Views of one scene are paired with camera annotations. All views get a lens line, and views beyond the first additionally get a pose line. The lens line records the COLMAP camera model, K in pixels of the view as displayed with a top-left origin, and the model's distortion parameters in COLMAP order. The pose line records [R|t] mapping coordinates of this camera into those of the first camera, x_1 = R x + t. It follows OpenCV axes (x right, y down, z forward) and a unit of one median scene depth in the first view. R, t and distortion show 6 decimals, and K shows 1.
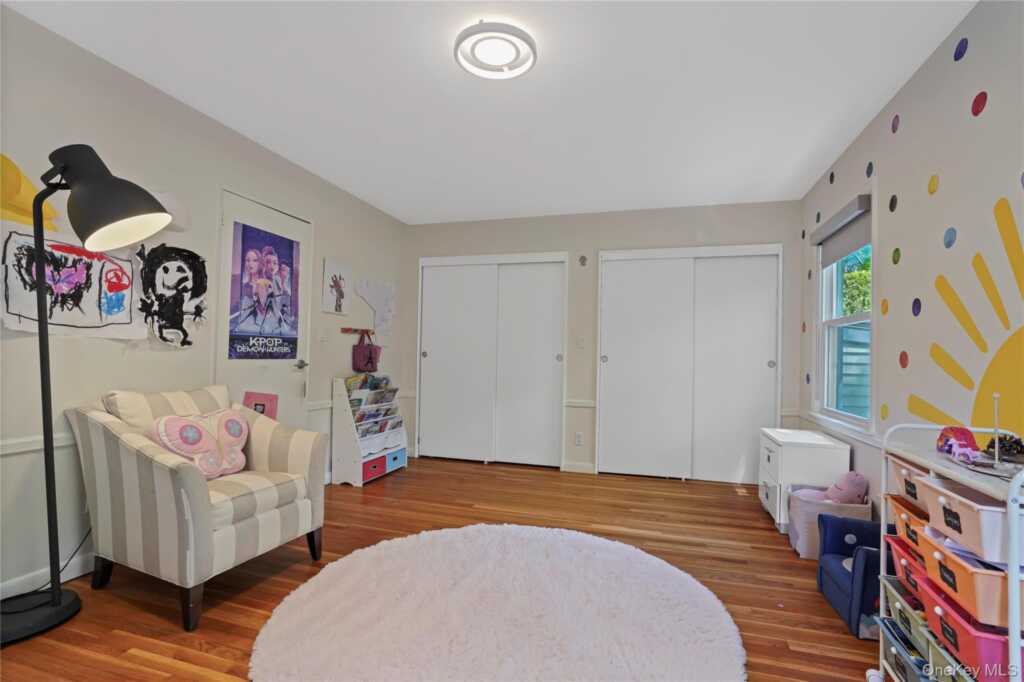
lens RADIAL K [[469.6, 0, 522.5], [0, 469.6, 342.7], [0, 0, 1]] dist [-0.054971, 0.022931]
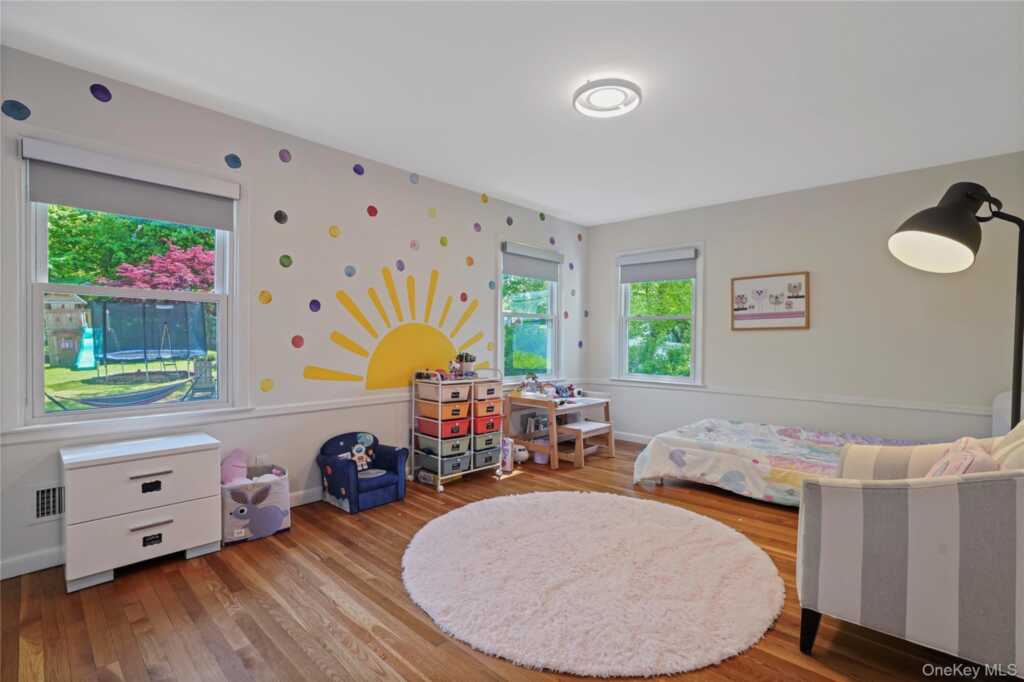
lens RADIAL K [[469.6, 0, 522.5], [0, 469.6, 342.7], [0, 0, 1]] dist [-0.054971, 0.022931]
pose [[-0.892426, -0.025960, 0.450446, -0.439014], [-0.029937, 0.999550, -0.001704, 0.023538], [-0.450200, -0.015006, -0.892802, 2.190023]]
